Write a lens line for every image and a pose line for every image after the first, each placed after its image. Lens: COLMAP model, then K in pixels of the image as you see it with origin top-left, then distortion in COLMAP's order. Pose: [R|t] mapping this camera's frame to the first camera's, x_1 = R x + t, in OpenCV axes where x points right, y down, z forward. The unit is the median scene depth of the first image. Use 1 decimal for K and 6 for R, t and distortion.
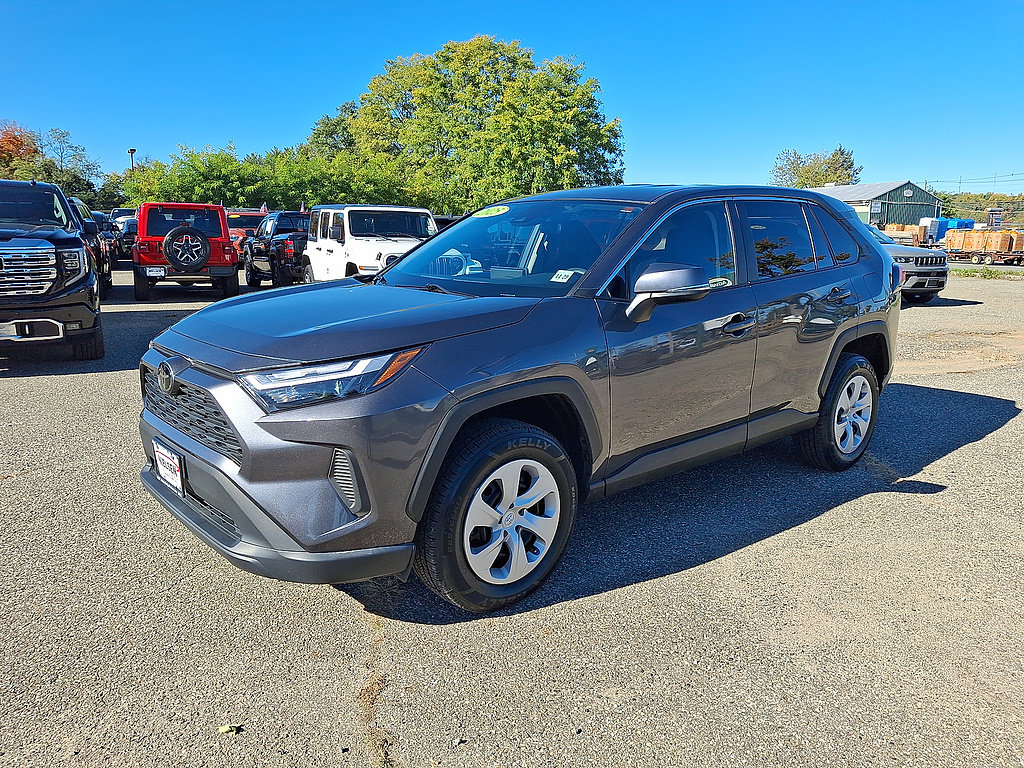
lens RADIAL K [[763.2, 0, 520.9], [0, 763.2, 389.8], [0, 0, 1]] dist [-0.003731, -0.004375]
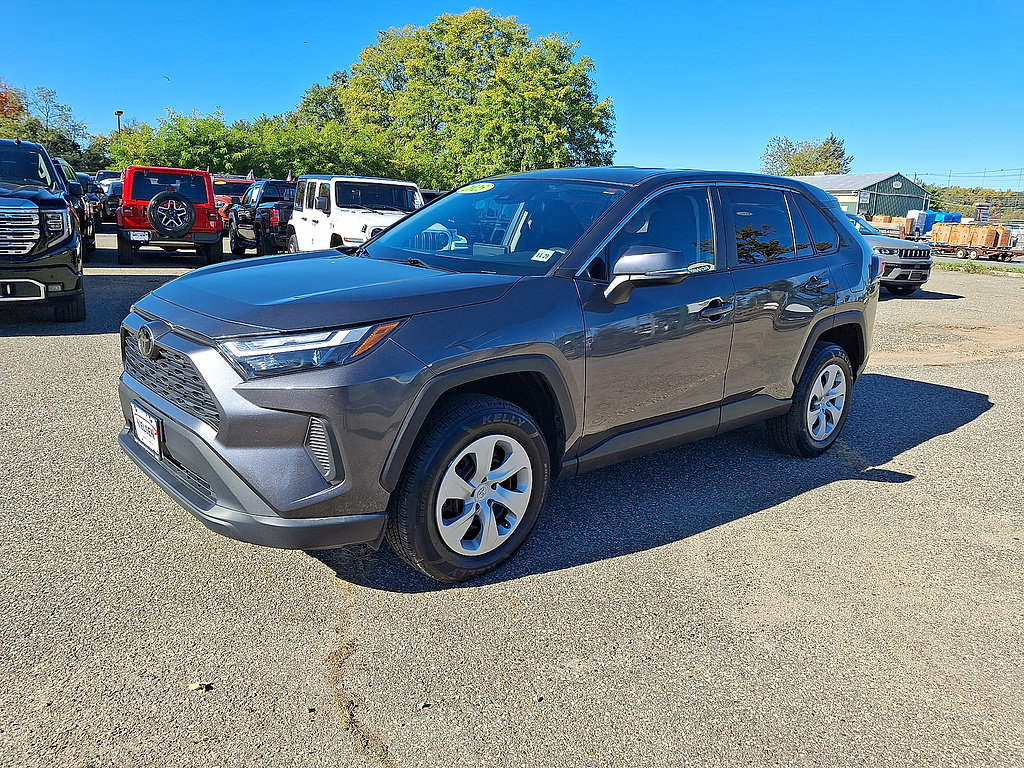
lens RADIAL K [[762.7, 0, 512.0], [0, 762.7, 384.0], [0, 0, 1]] dist [-0.003929, -0.005211]
pose [[0.999332, 0.034691, 0.011504, 0.006802], [-0.034927, 0.999169, 0.021003, 0.001481], [-0.010766, -0.021390, 0.999713, -0.011346]]
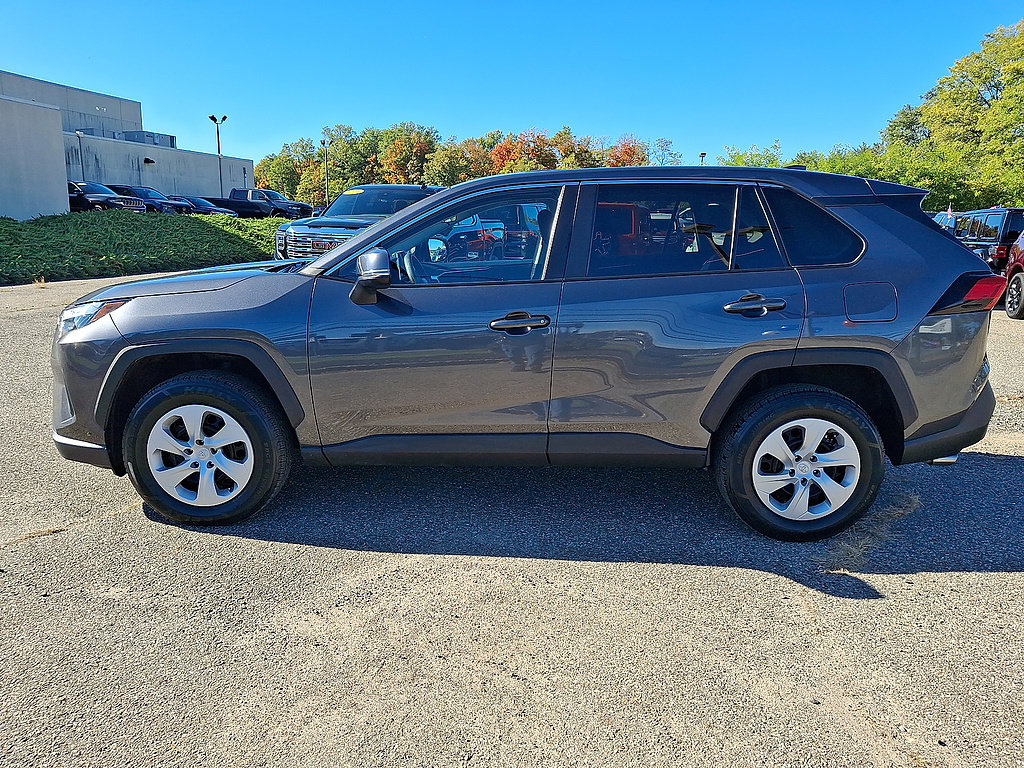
lens RADIAL K [[763.2, 0, 520.9], [0, 763.2, 389.8], [0, 0, 1]] dist [-0.003731, -0.004375]
pose [[0.741511, 0.146022, -0.654858, 0.919351], [-0.145097, 0.987833, 0.055972, -0.058852], [0.655063, 0.053514, 0.753677, 0.329068]]
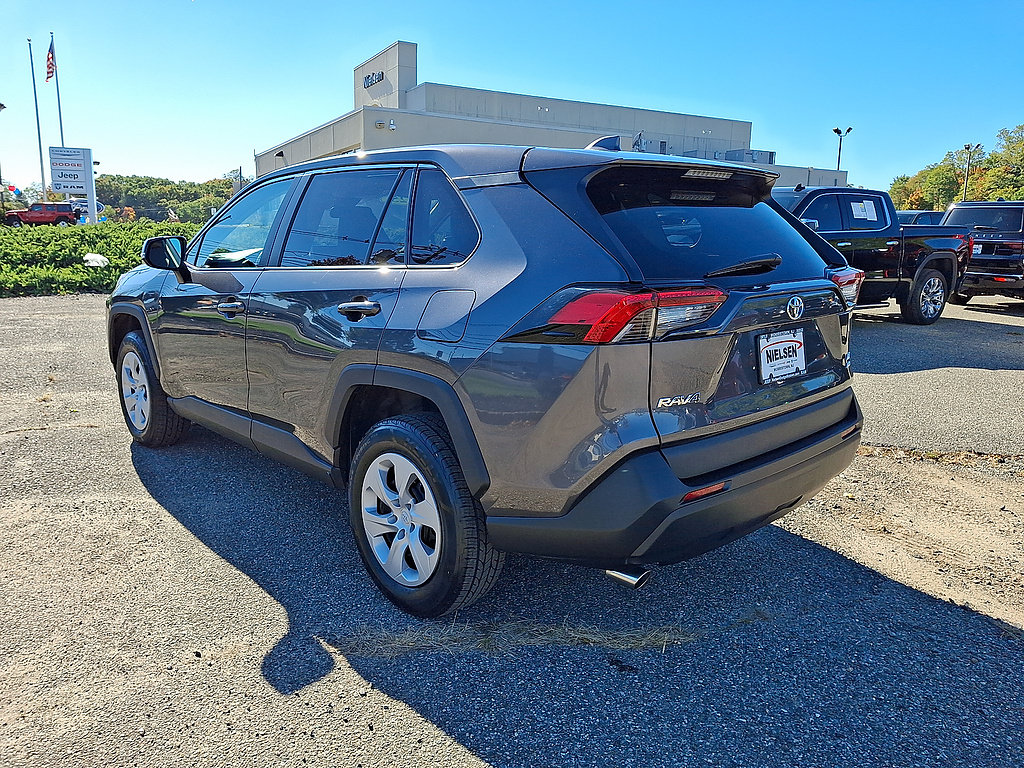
lens RADIAL K [[769.4, 0, 511.7], [0, 769.4, 366.2], [0, 0, 1]] dist [-0.028467, 0.024536]
pose [[0.021652, 0.172121, -0.984838, 1.303076], [-0.218877, 0.961988, 0.163315, -0.255368], [0.975512, 0.212023, 0.058502, 1.338222]]
